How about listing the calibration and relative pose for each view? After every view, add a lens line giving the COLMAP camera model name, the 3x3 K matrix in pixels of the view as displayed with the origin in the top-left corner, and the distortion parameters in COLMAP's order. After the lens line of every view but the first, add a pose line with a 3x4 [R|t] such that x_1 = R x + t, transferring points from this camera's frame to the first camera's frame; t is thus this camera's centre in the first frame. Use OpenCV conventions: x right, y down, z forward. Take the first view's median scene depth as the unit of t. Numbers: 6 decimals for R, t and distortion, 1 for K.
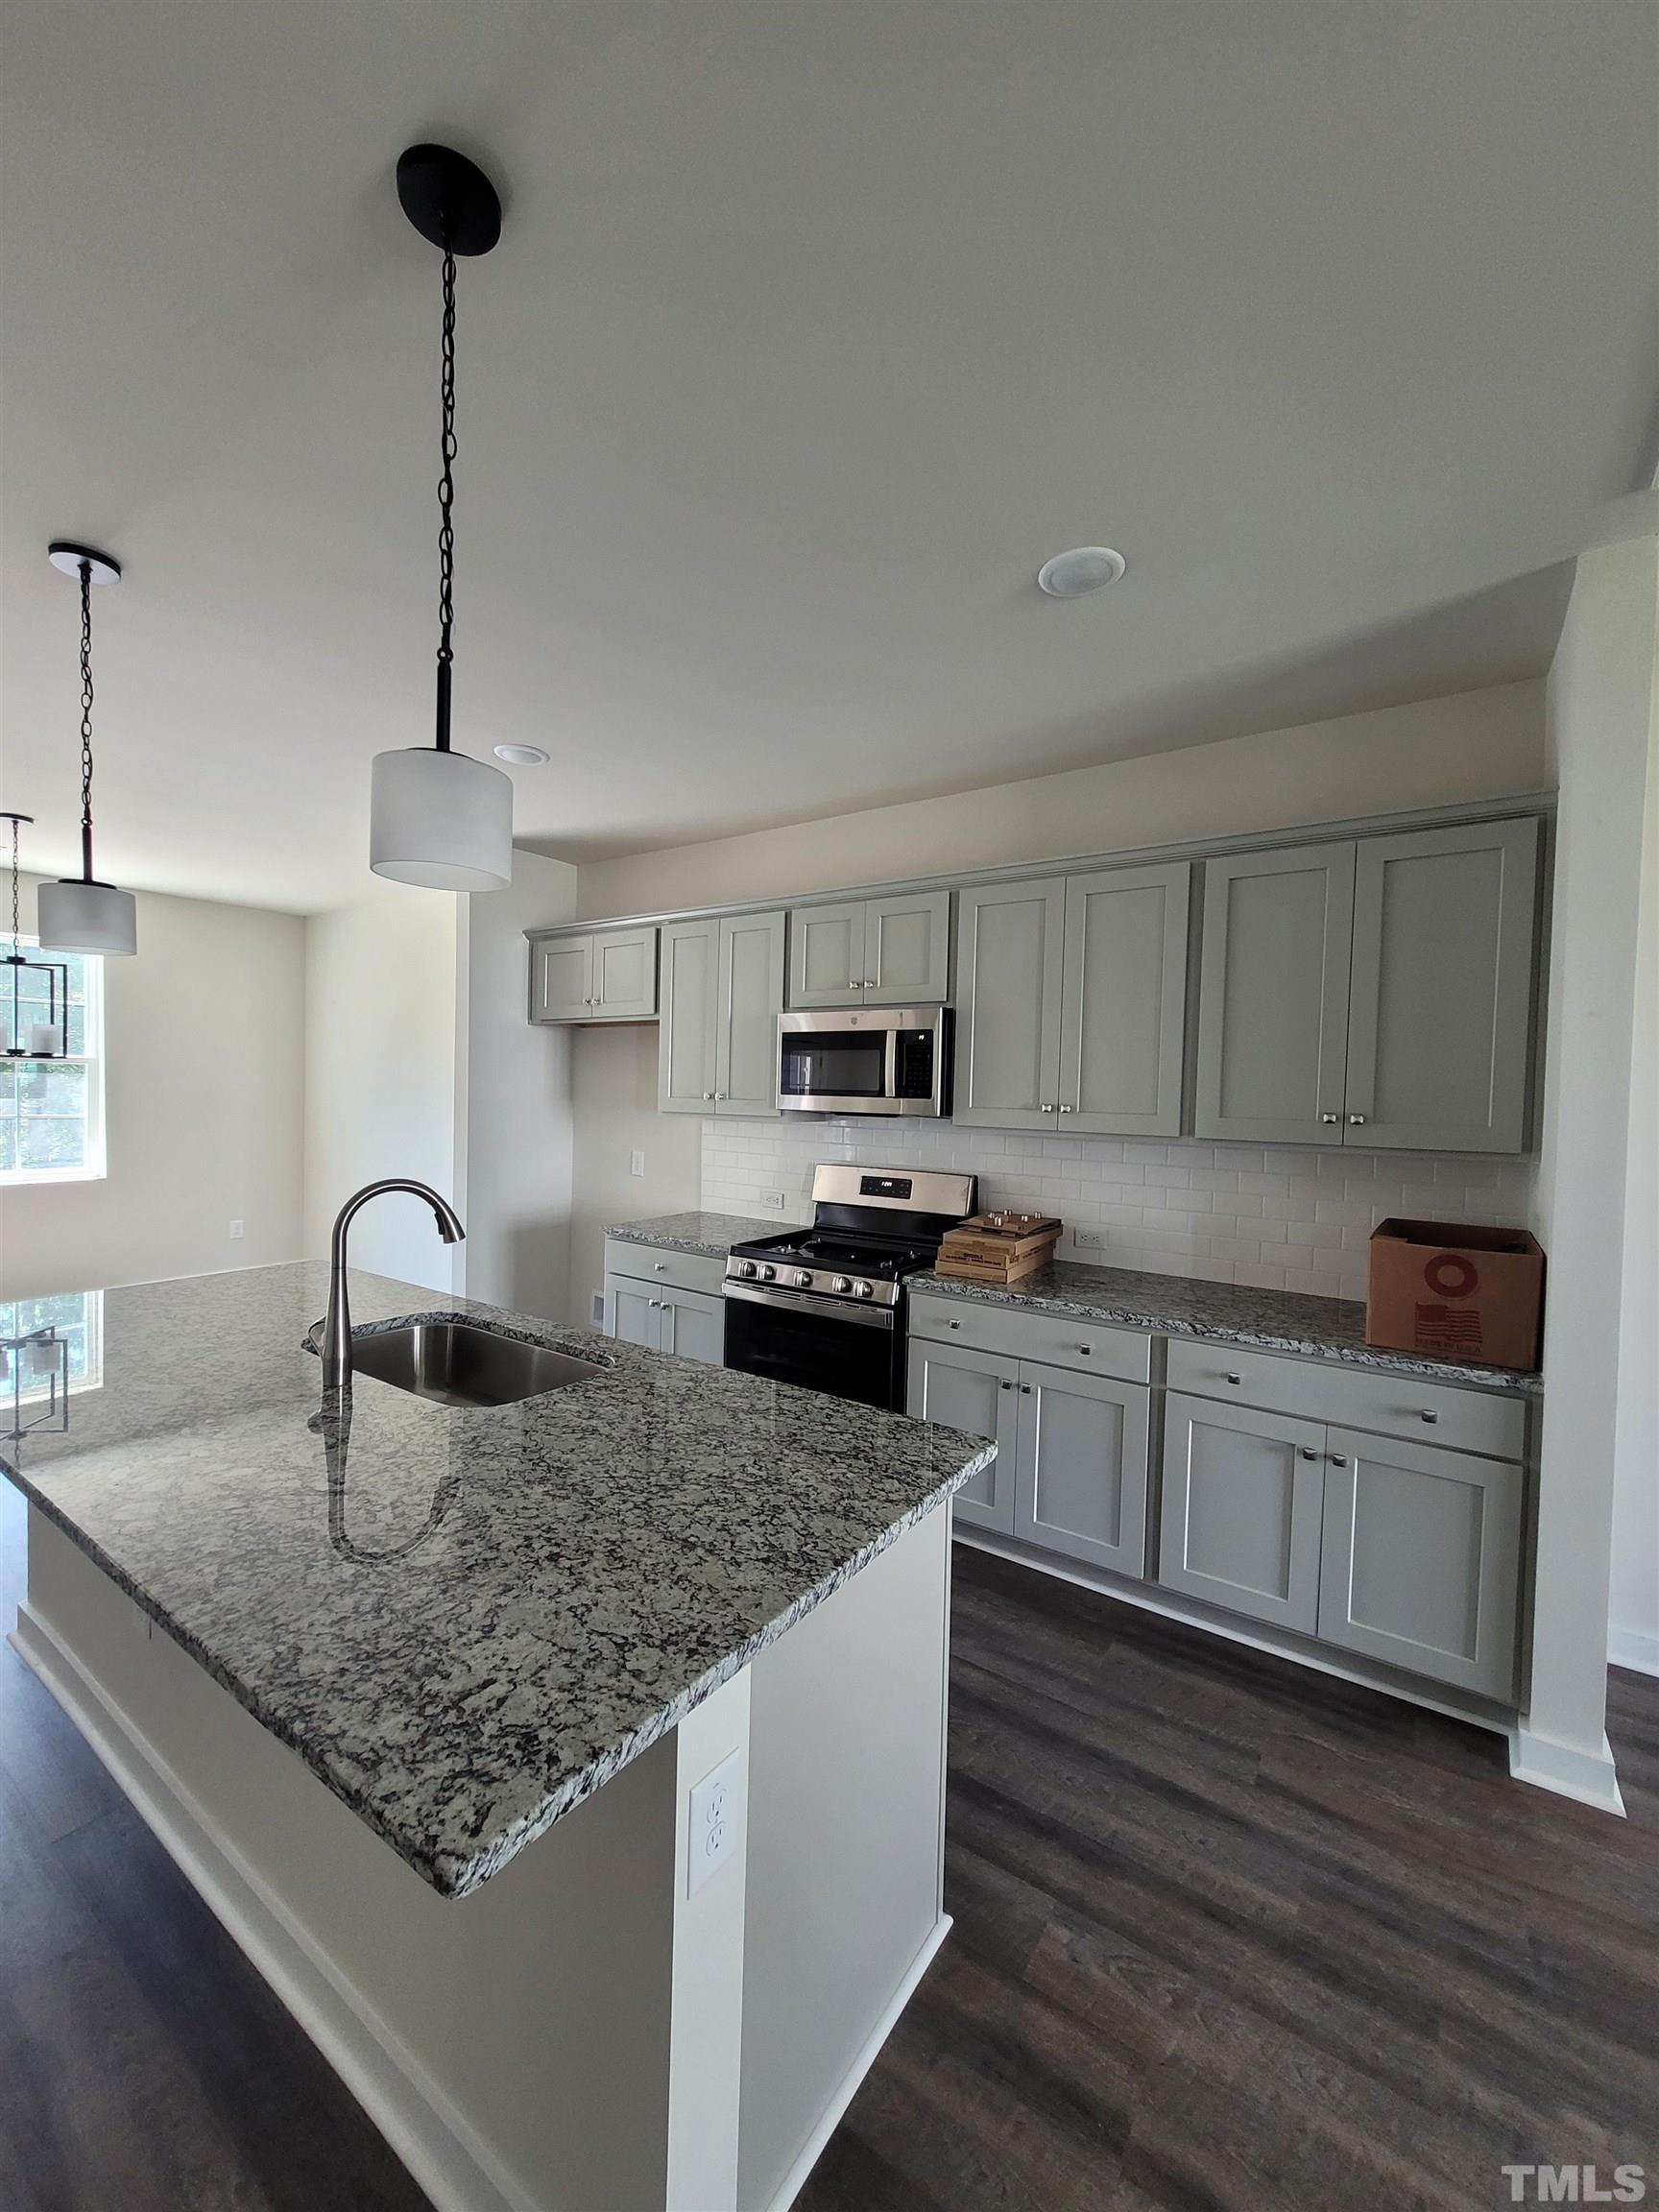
lens RADIAL K [[867.6, 0, 822.6], [0, 867.6, 1113.0], [0, 0, 1]] dist [0.003085, 0.000640]
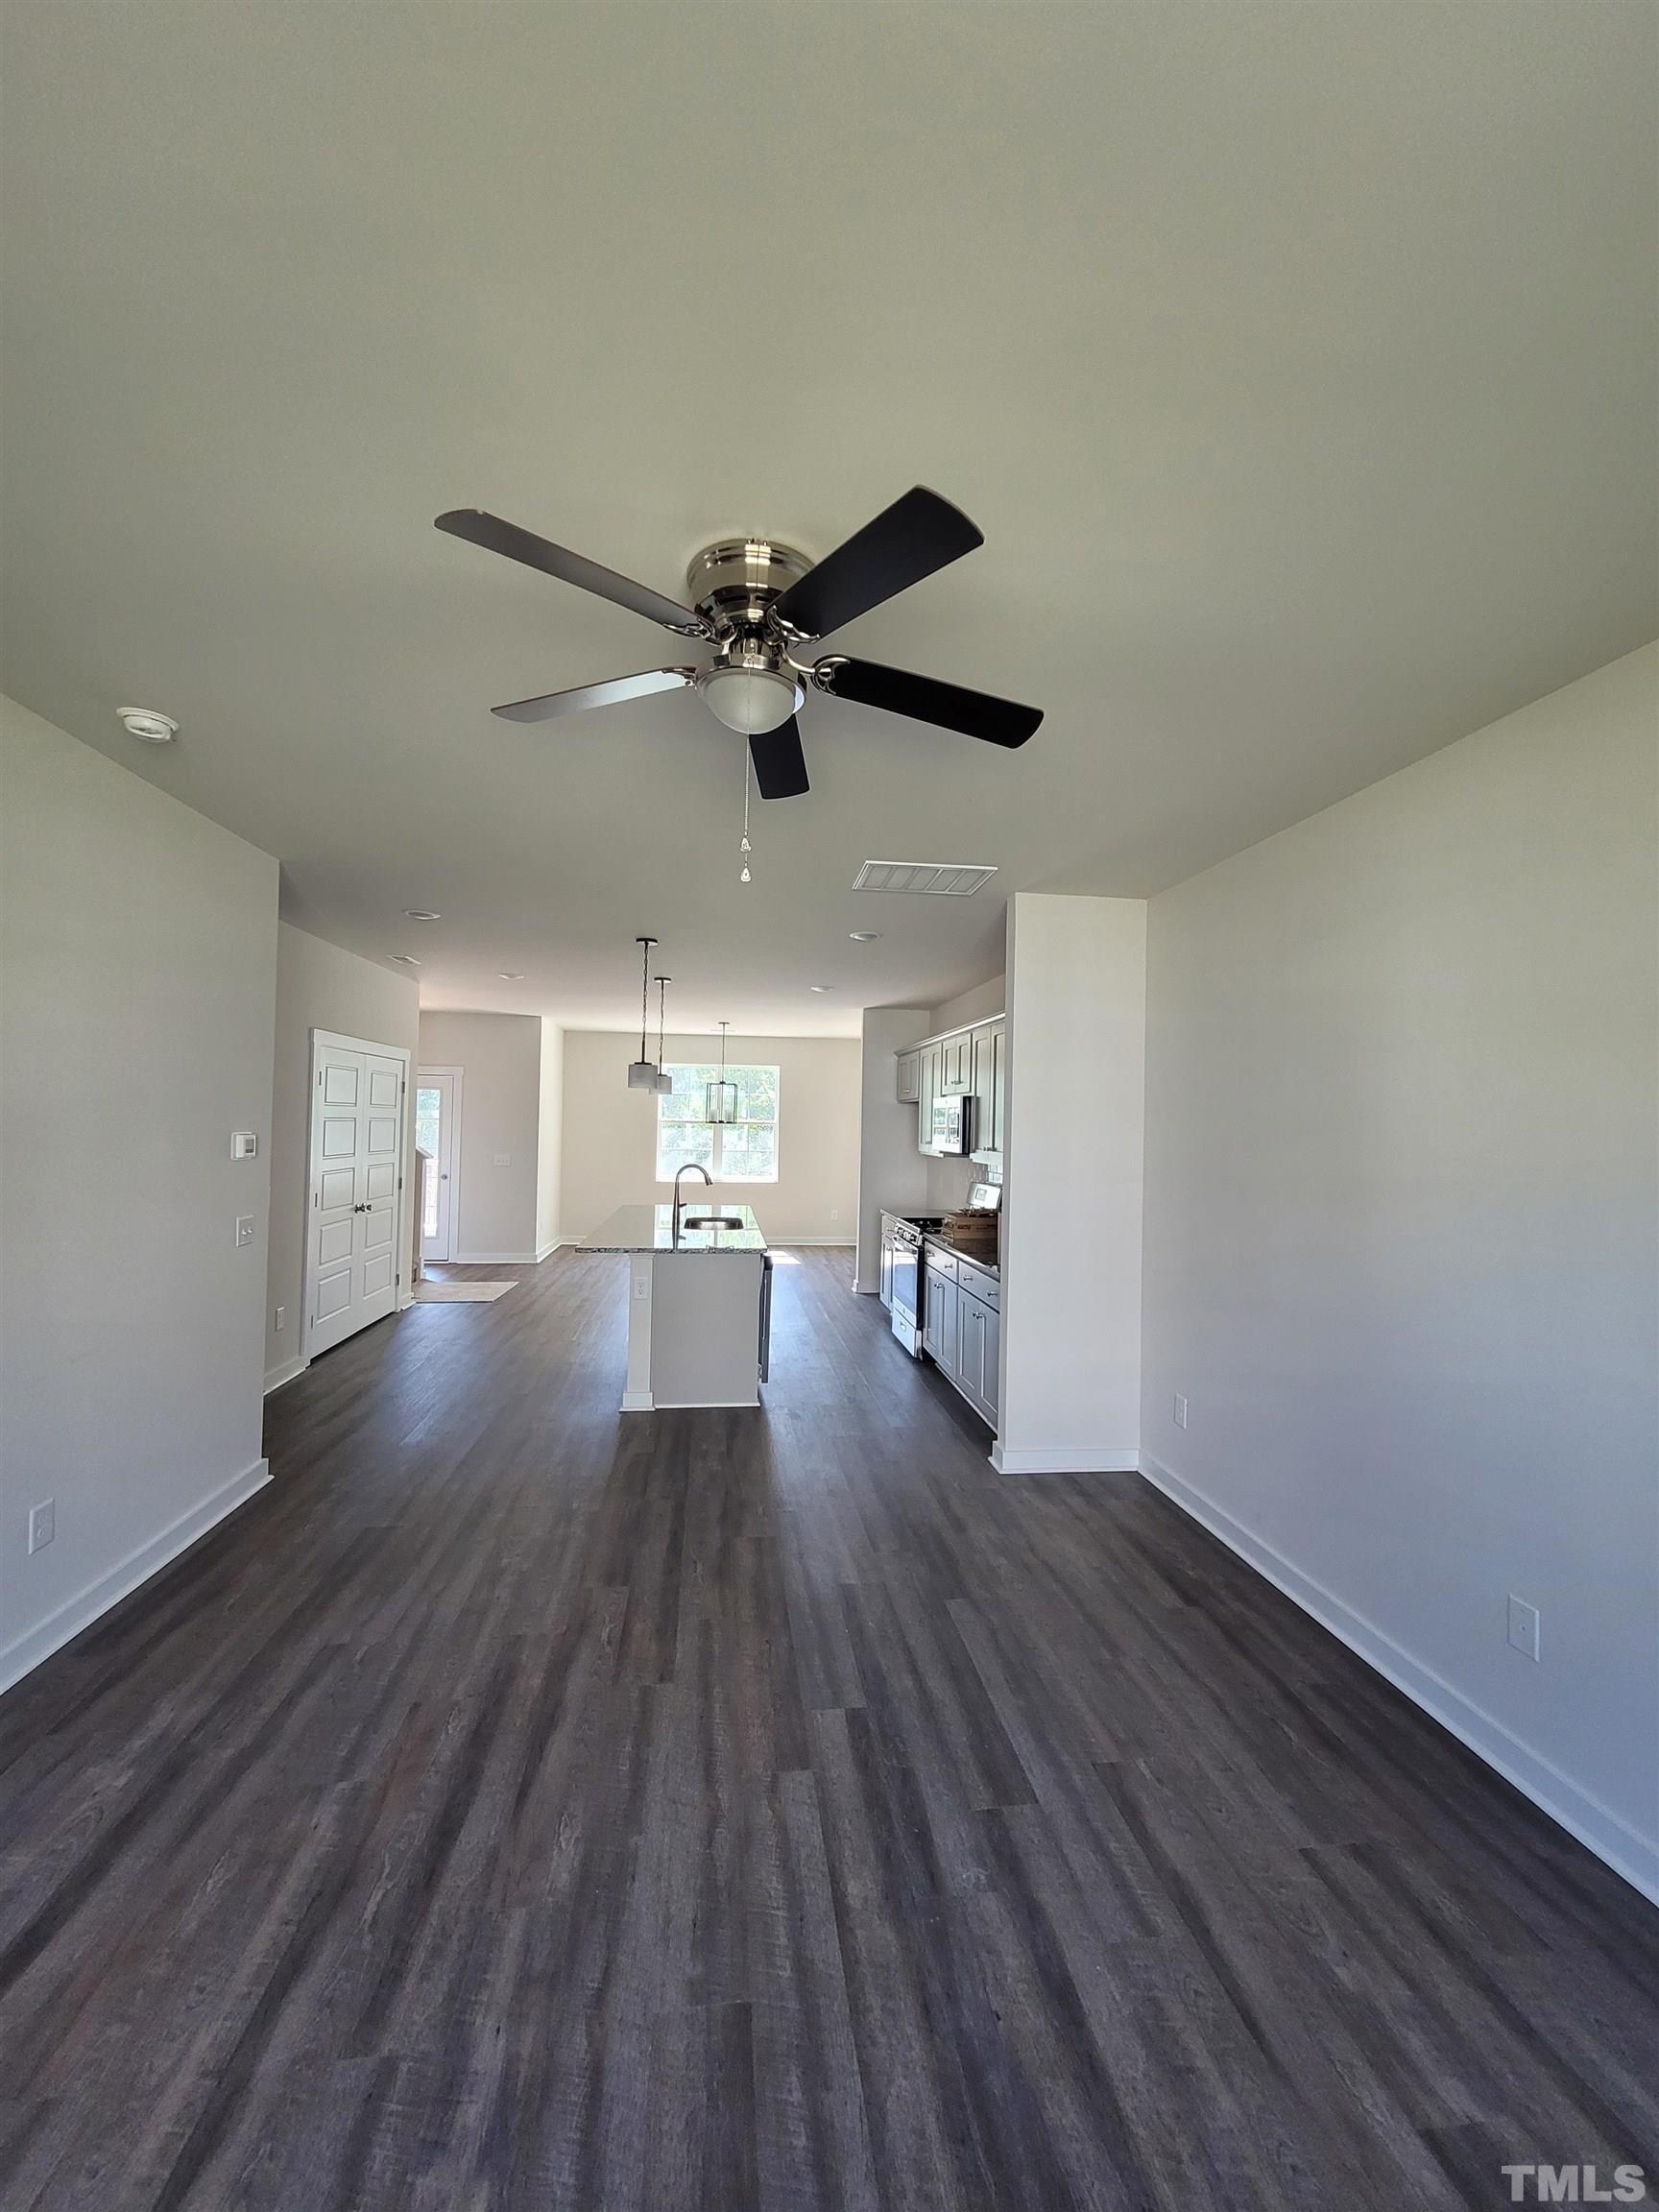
lens RADIAL K [[867.6, 0, 822.6], [0, 867.6, 1113.0], [0, 0, 1]] dist [0.003085, 0.000640]
pose [[0.668275, -0.018896, -0.743674, 1.843734], [-0.023564, 0.998638, -0.046550, 0.015939], [0.743541, 0.048632, 0.666920, -0.668645]]
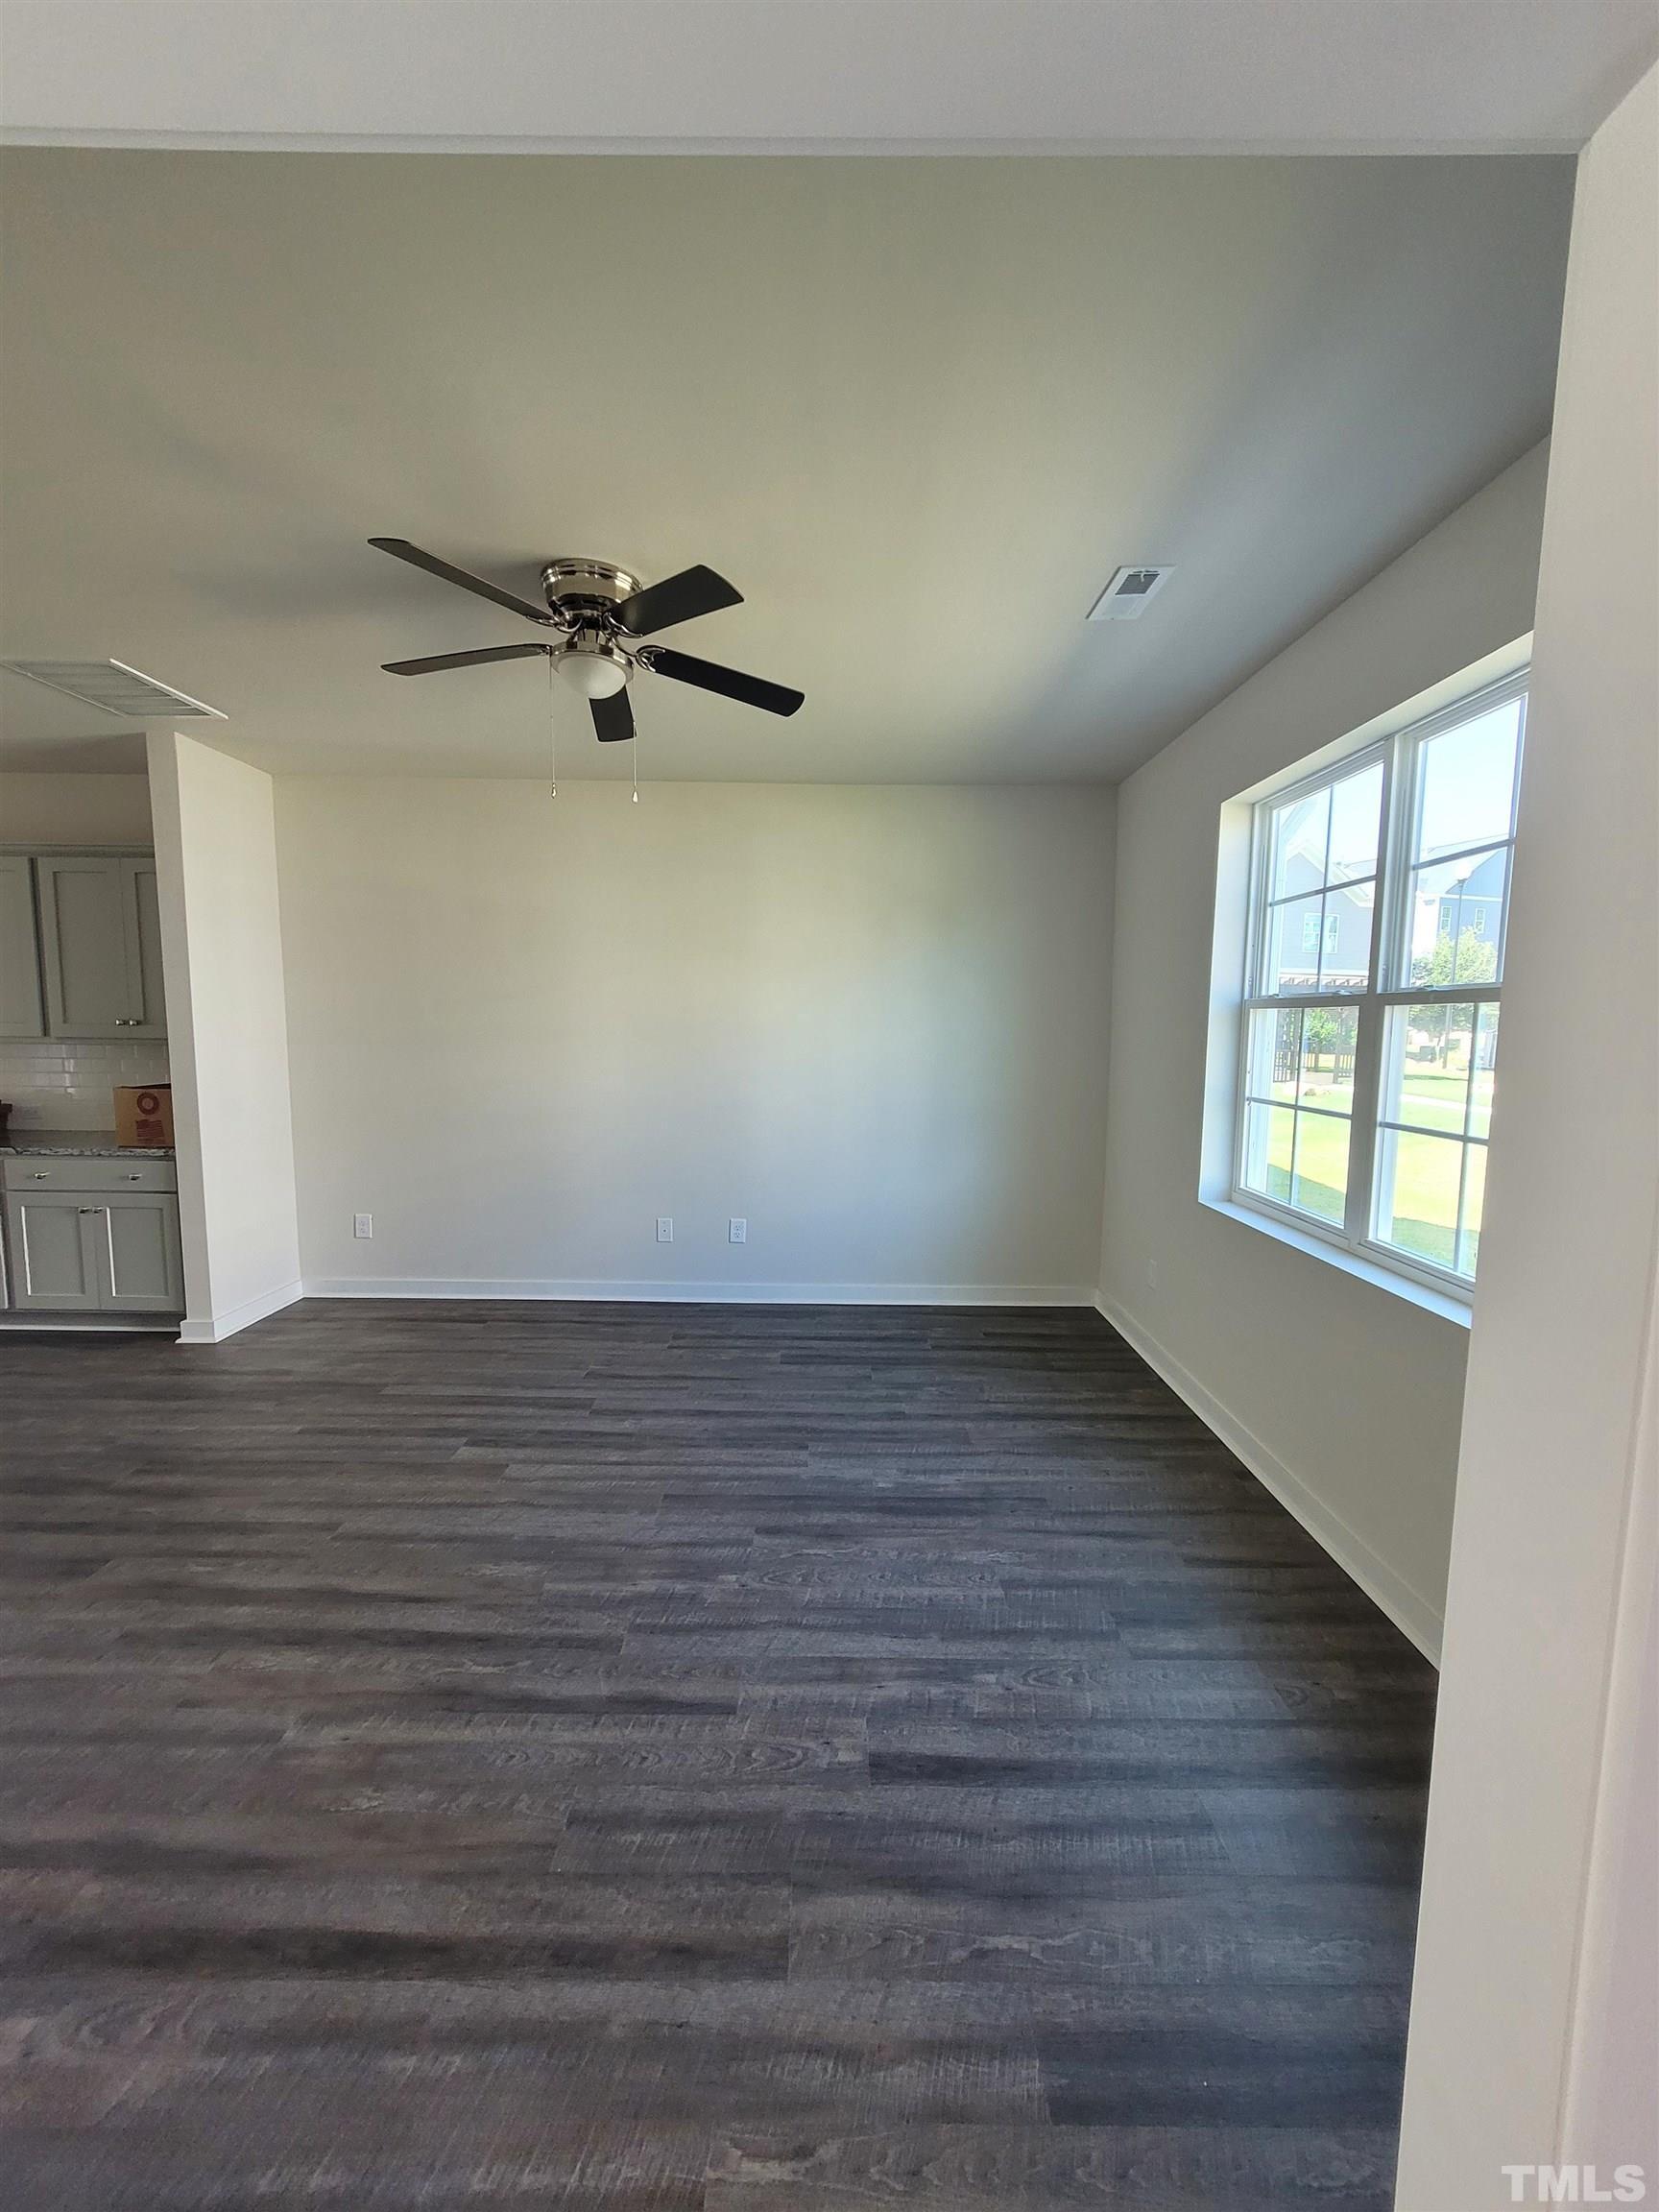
lens RADIAL K [[867.6, 0, 822.6], [0, 867.6, 1113.0], [0, 0, 1]] dist [0.003085, 0.000640]
pose [[0.821627, -0.074386, 0.565152, 0.800720], [0.024270, 0.995115, 0.095693, 0.057823], [-0.569509, -0.064908, 0.819418, -1.300025]]
